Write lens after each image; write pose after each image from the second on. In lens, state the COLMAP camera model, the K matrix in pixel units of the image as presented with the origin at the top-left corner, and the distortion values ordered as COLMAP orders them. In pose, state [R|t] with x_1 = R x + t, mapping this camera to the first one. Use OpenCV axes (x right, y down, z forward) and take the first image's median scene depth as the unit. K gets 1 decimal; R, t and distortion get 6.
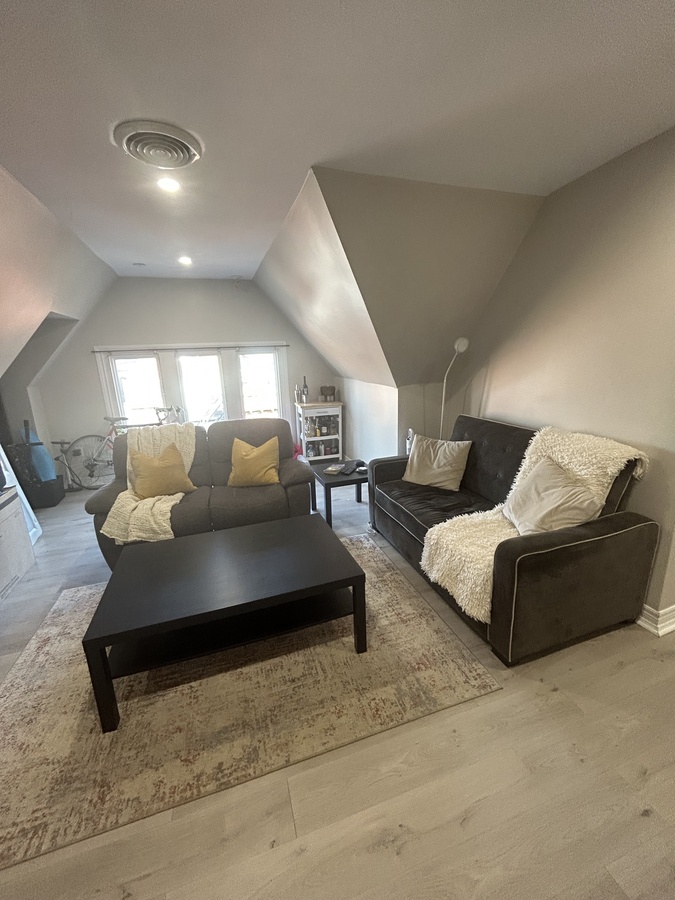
lens RADIAL K [[364.9, 0, 339.1], [0, 364.9, 447.2], [0, 0, 1]] dist [0.000762, 0.000509]
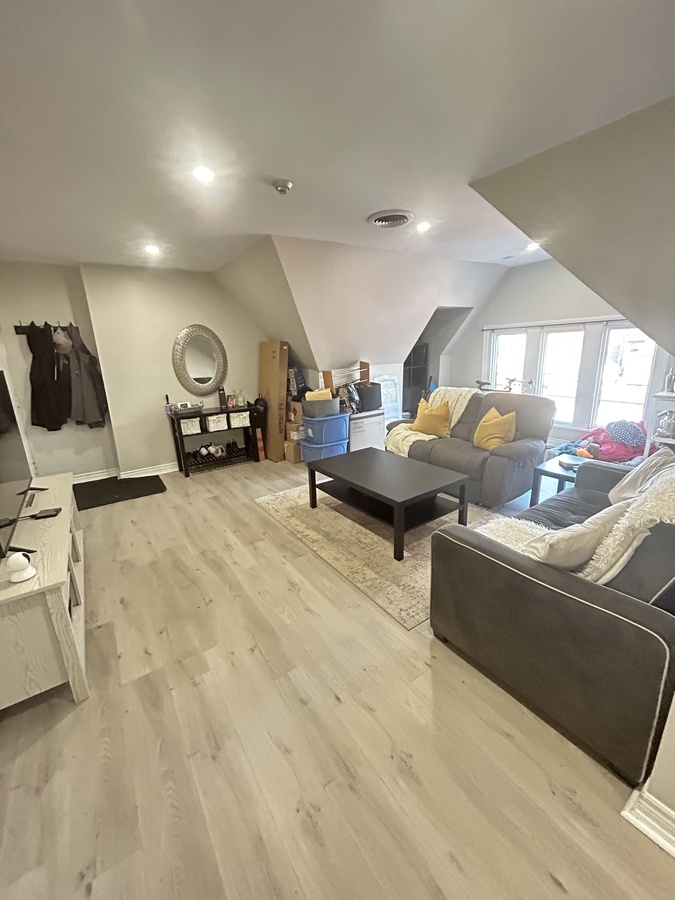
lens RADIAL K [[364.9, 0, 339.1], [0, 364.9, 447.2], [0, 0, 1]] dist [0.000762, 0.000509]
pose [[0.289859, 0.278518, -0.915647, 0.929023], [-0.205162, 0.952562, 0.224800, -0.088810], [0.934821, 0.122696, 0.333250, 0.231292]]
